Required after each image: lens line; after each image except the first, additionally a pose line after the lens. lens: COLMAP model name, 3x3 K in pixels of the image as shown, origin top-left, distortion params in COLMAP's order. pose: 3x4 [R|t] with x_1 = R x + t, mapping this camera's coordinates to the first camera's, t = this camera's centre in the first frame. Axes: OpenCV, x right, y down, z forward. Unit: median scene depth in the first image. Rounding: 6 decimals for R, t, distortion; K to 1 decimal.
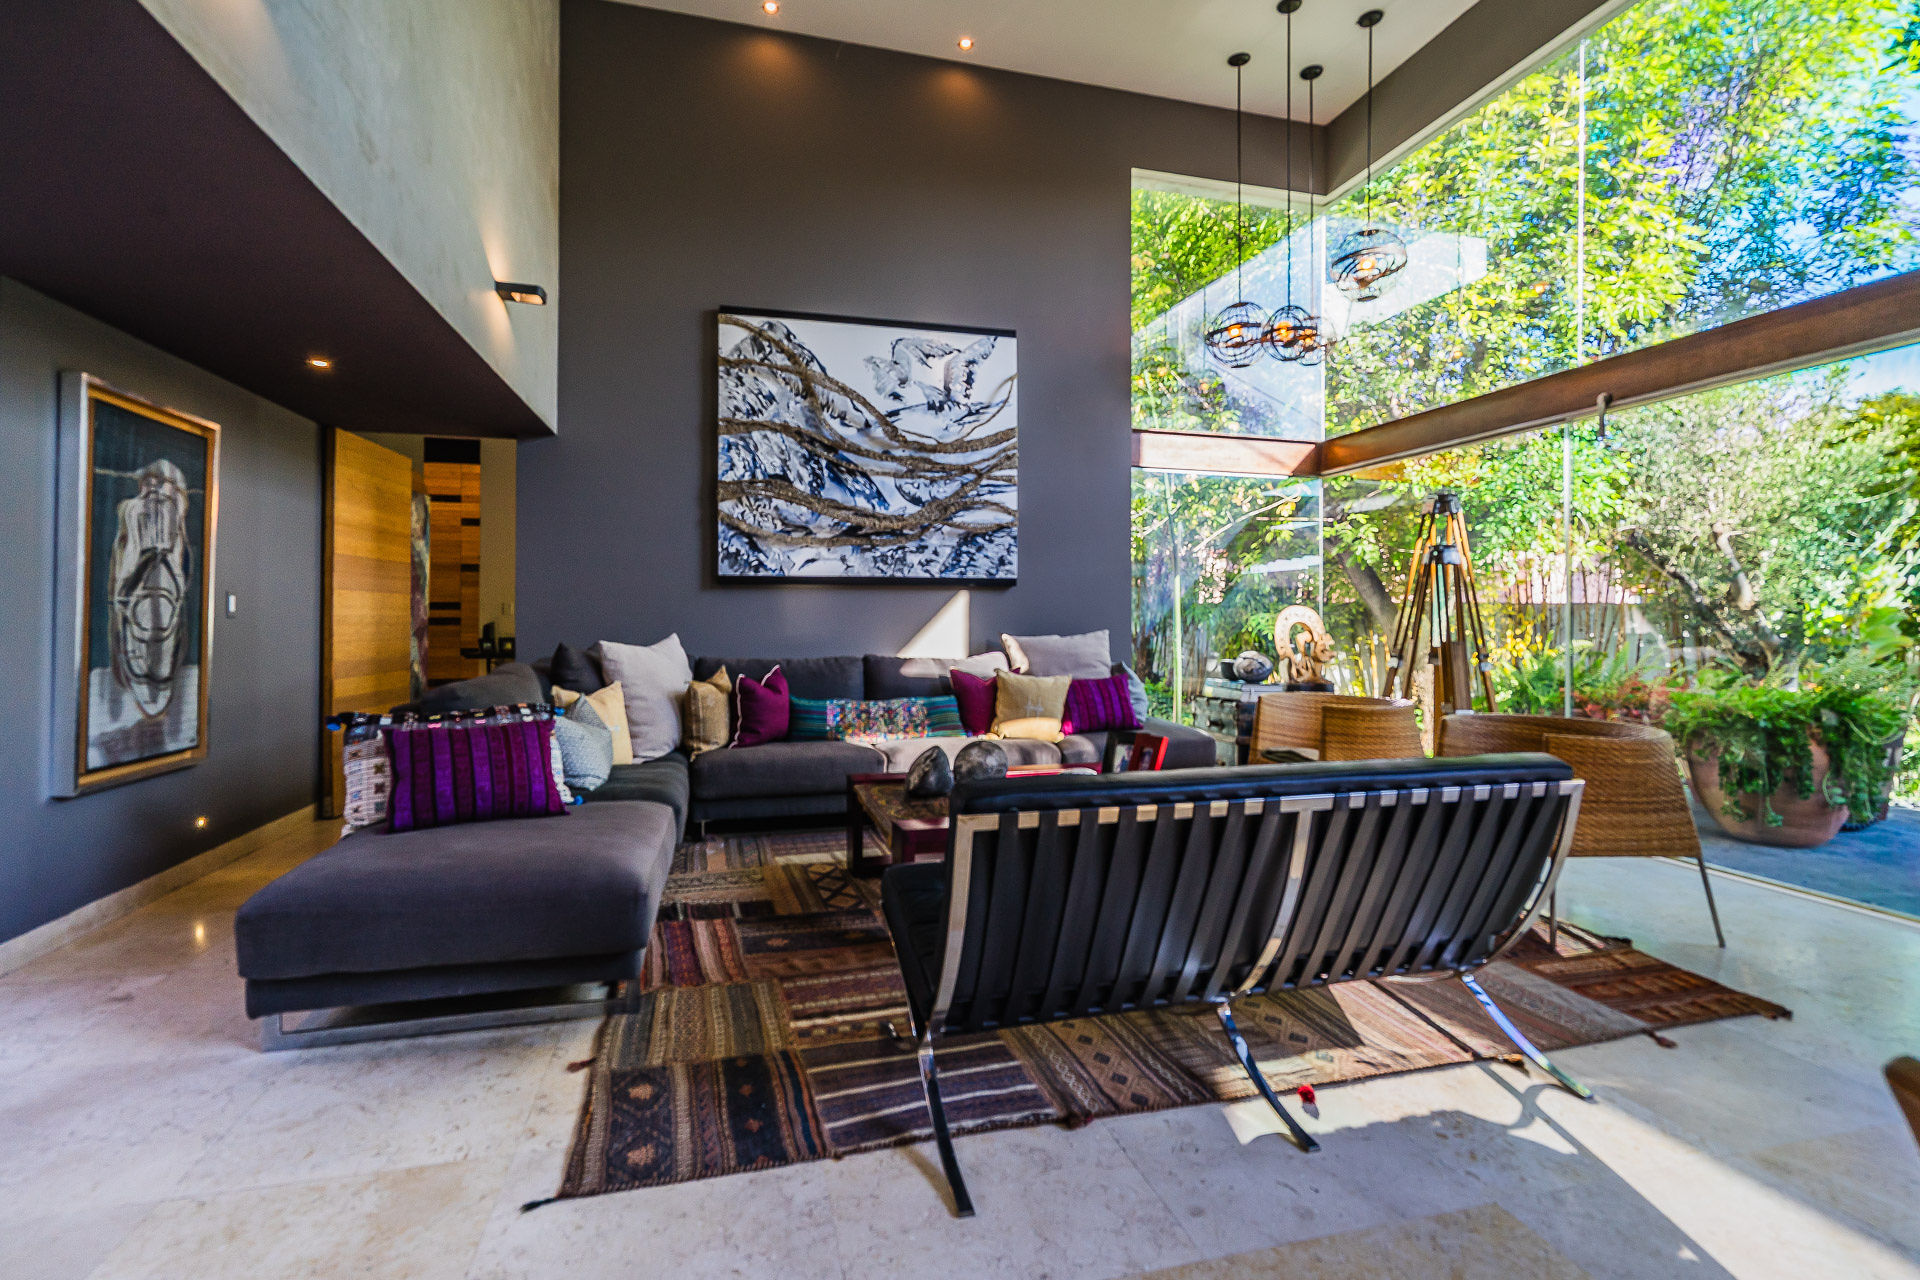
lens RADIAL K [[870.6, 0, 942.2], [0, 870.6, 604.9], [0, 0, 1]] dist [-0.001580, 0.000724]
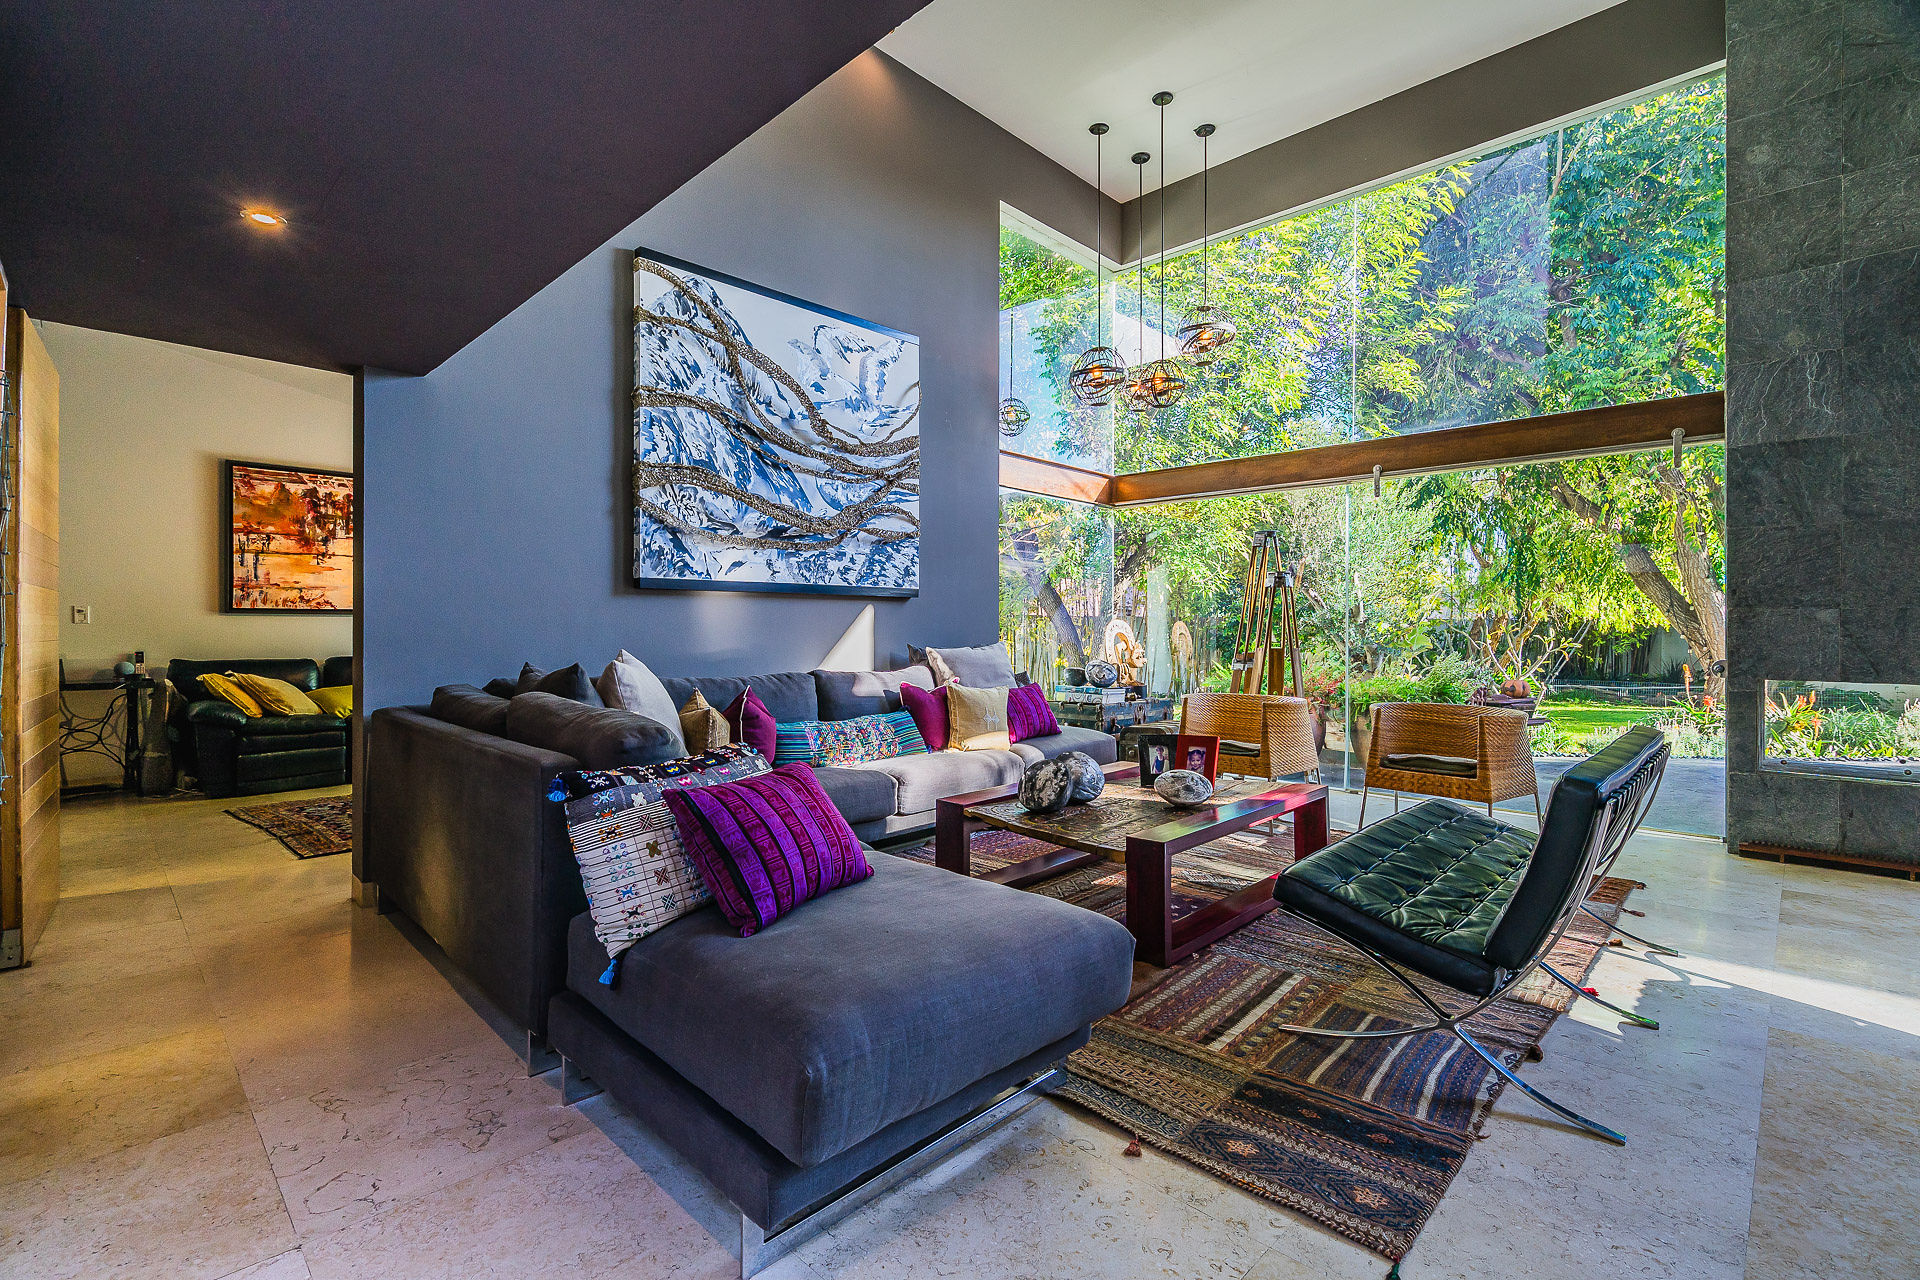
lens RADIAL K [[870.6, 0, 951.0], [0, 870.6, 622.7], [0, 0, 1]] dist [-0.001580, 0.000724]
pose [[0.854610, 0.003712, 0.519257, -0.421051], [-0.008393, 0.999943, 0.006665, 0.000249], [-0.519203, -0.010054, 0.854592, 0.146731]]
